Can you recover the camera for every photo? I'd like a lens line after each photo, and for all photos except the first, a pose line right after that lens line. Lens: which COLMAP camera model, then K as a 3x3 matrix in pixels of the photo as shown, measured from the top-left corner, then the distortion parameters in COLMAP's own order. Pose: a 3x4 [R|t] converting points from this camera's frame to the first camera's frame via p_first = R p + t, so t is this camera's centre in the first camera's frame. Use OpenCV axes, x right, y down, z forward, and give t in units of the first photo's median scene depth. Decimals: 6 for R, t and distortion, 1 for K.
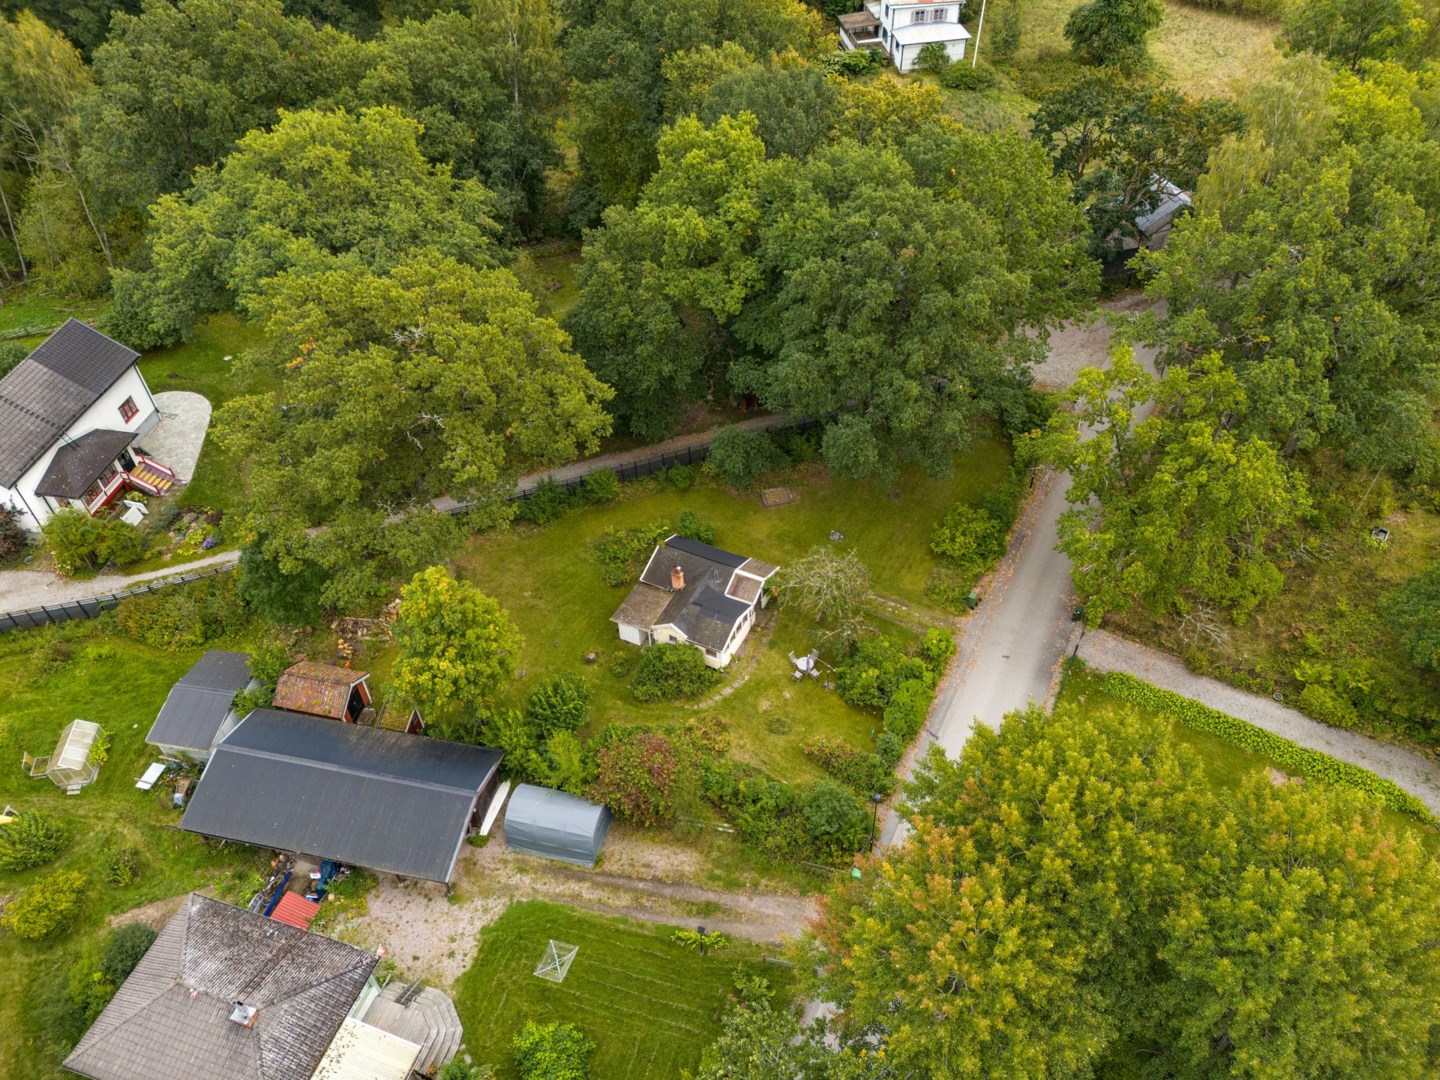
lens RADIAL K [[1056.3, 0, 720.0], [0, 1056.3, 540.0], [0, 0, 1]] dist [0.083742, -0.092929]
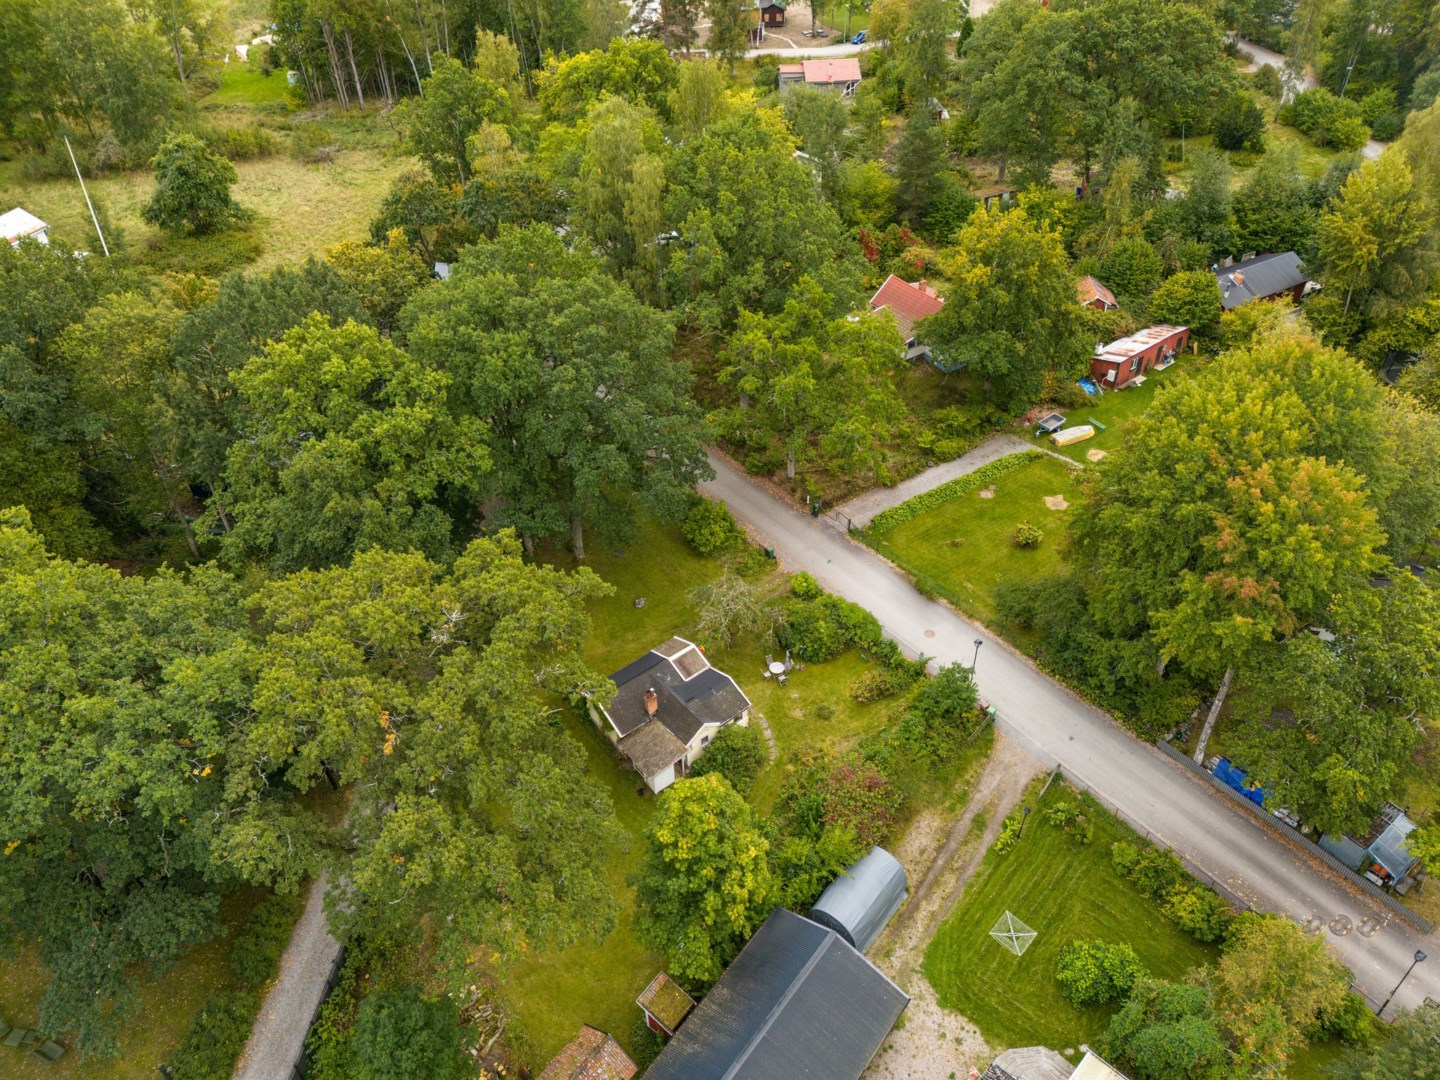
lens RADIAL K [[1056.3, 0, 720.0], [0, 1056.3, 540.0], [0, 0, 1]] dist [0.083742, -0.092929]
pose [[0.416957, -0.556434, 0.718699, -0.682660], [0.646283, 0.737488, 0.196036, -0.241750], [-0.639113, 0.382744, 0.667115, 0.272258]]
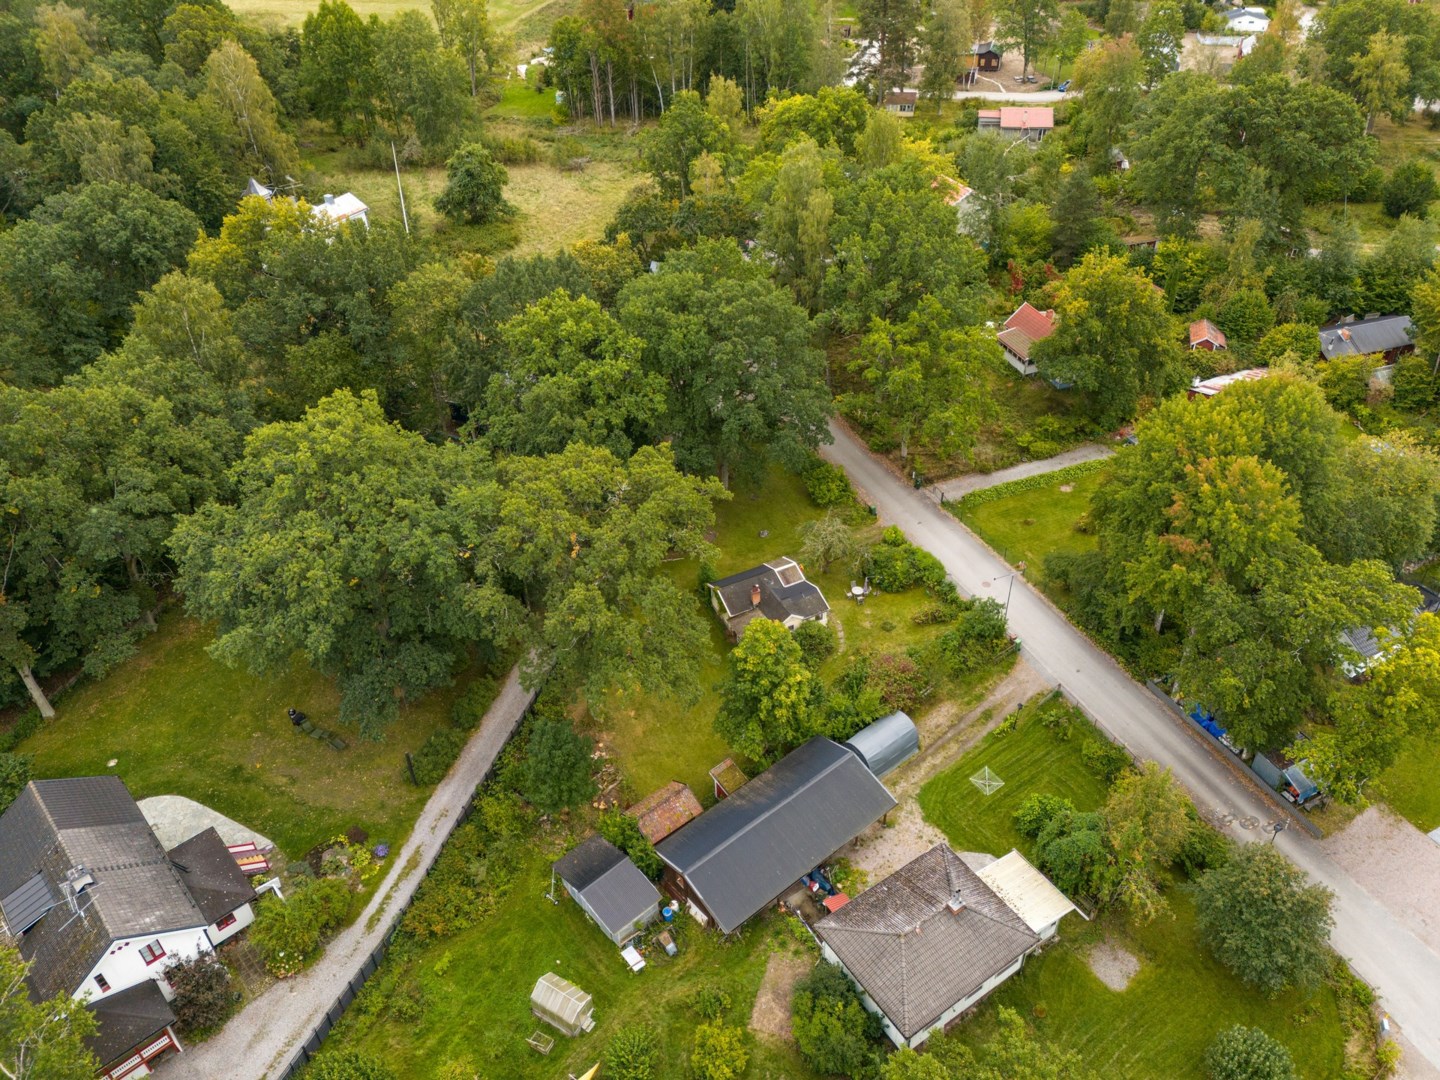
lens RADIAL K [[1087.8, 0, 715.0], [0, 1087.8, 537.5], [0, 0, 1]] dist [0.090443, -0.103044]
pose [[0.606790, -0.473894, 0.638146, -0.973484], [0.566398, 0.821054, 0.071155, -0.159983], [-0.557672, 0.318269, 0.766620, -0.034297]]
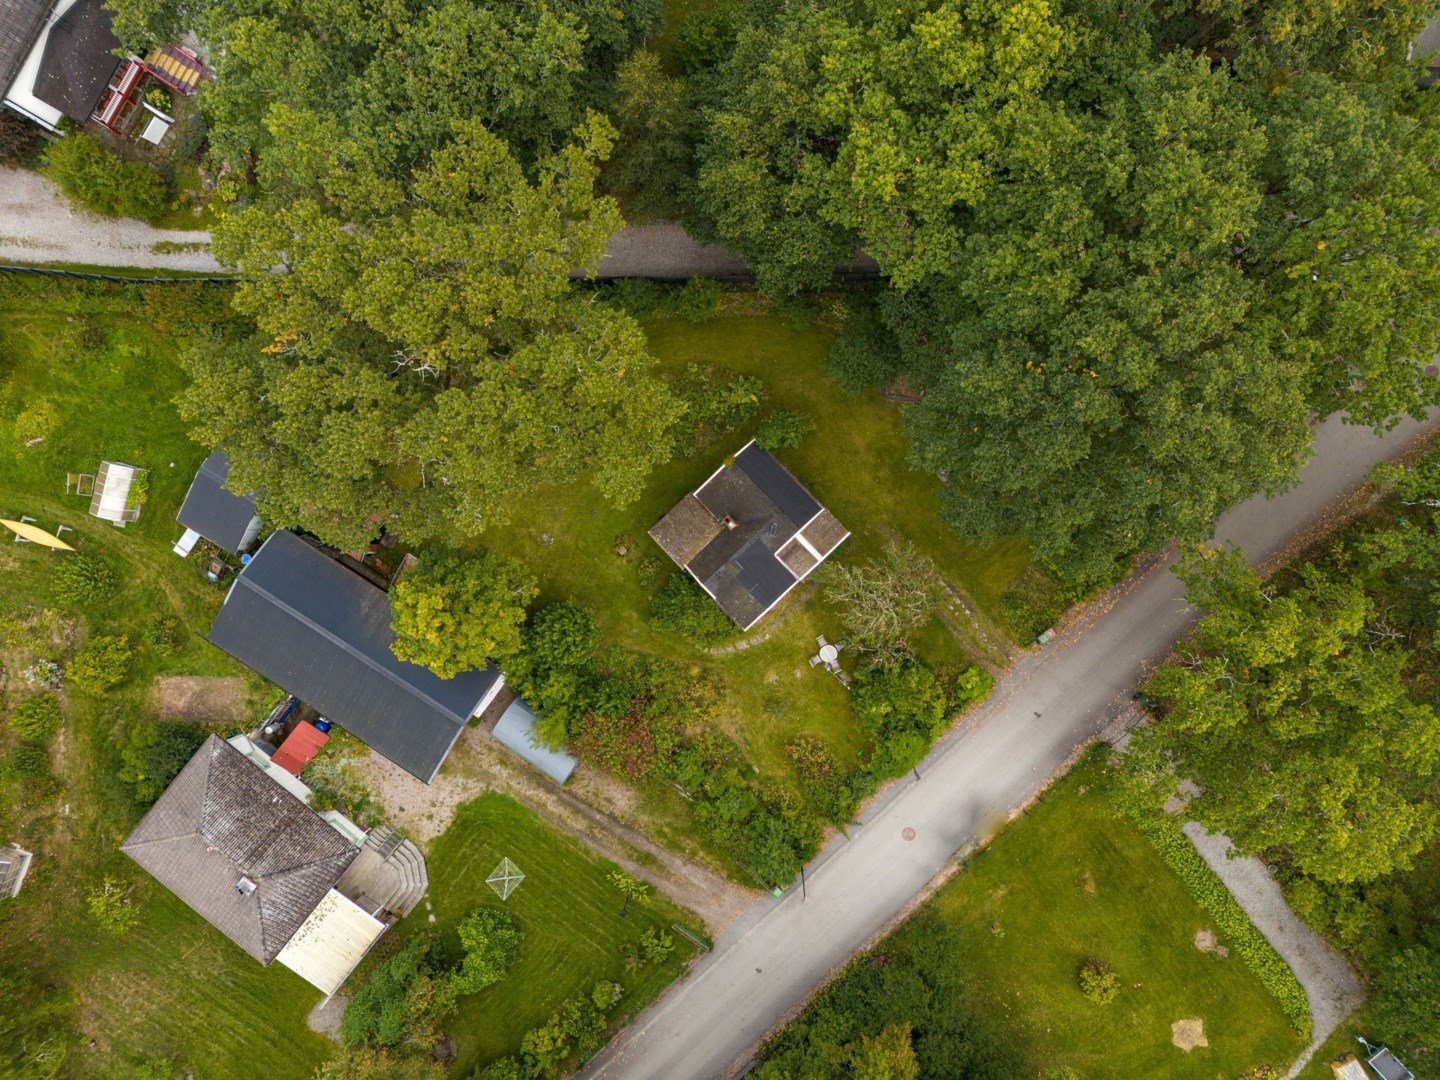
lens RADIAL K [[1059.8, 0, 720.0], [0, 1059.8, 540.0], [0, 0, 1]] dist [0.060199, -0.049861]
pose [[0.940886, 0.338622, -0.008302, -0.038431], [-0.227139, 0.648924, 0.726158, -0.638195], [0.251281, -0.681346, 0.687477, 0.415253]]
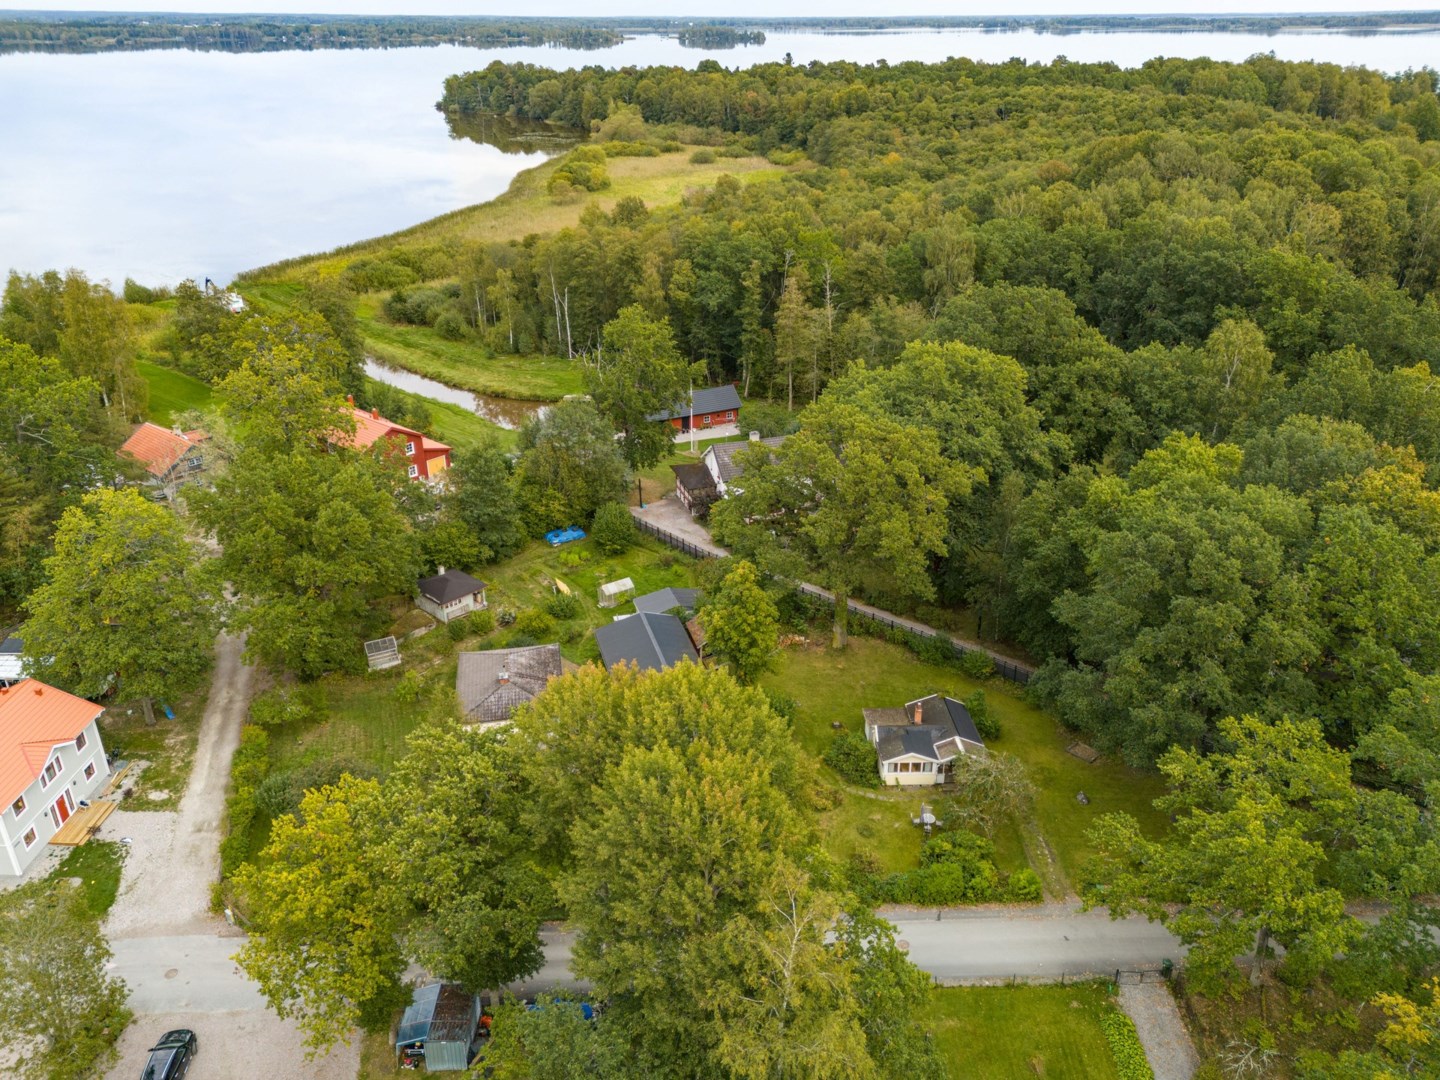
lens RADIAL K [[1056.3, 0, 720.0], [0, 1056.3, 540.0], [0, 0, 1]] dist [0.083742, -0.092929]
pose [[0.487895, 0.397946, -0.776915, 0.783892], [-0.617735, 0.786248, 0.014795, 0.001567], [0.616735, 0.472709, 0.629432, -0.016773]]
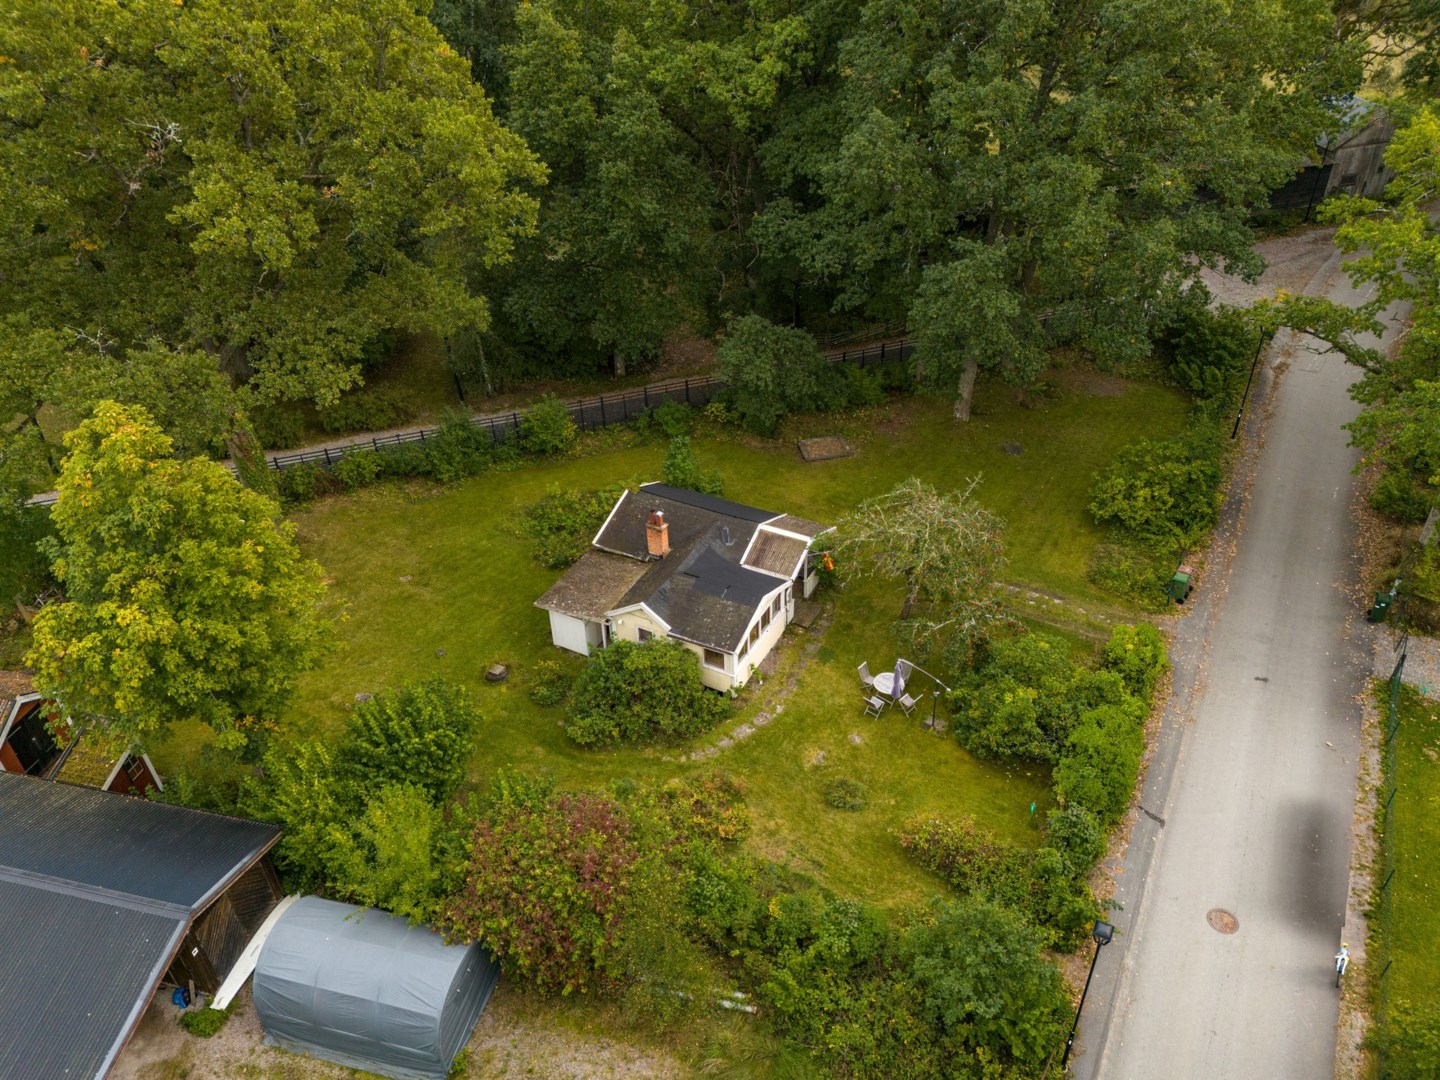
lens RADIAL K [[1059.8, 0, 720.0], [0, 1059.8, 540.0], [0, 0, 1]] dist [0.060199, -0.049861]
pose [[0.999834, 0.014193, -0.011399, -0.000225], [-0.015705, 0.989181, -0.145859, 0.130630], [0.009205, 0.146014, 0.989240, 0.475348]]
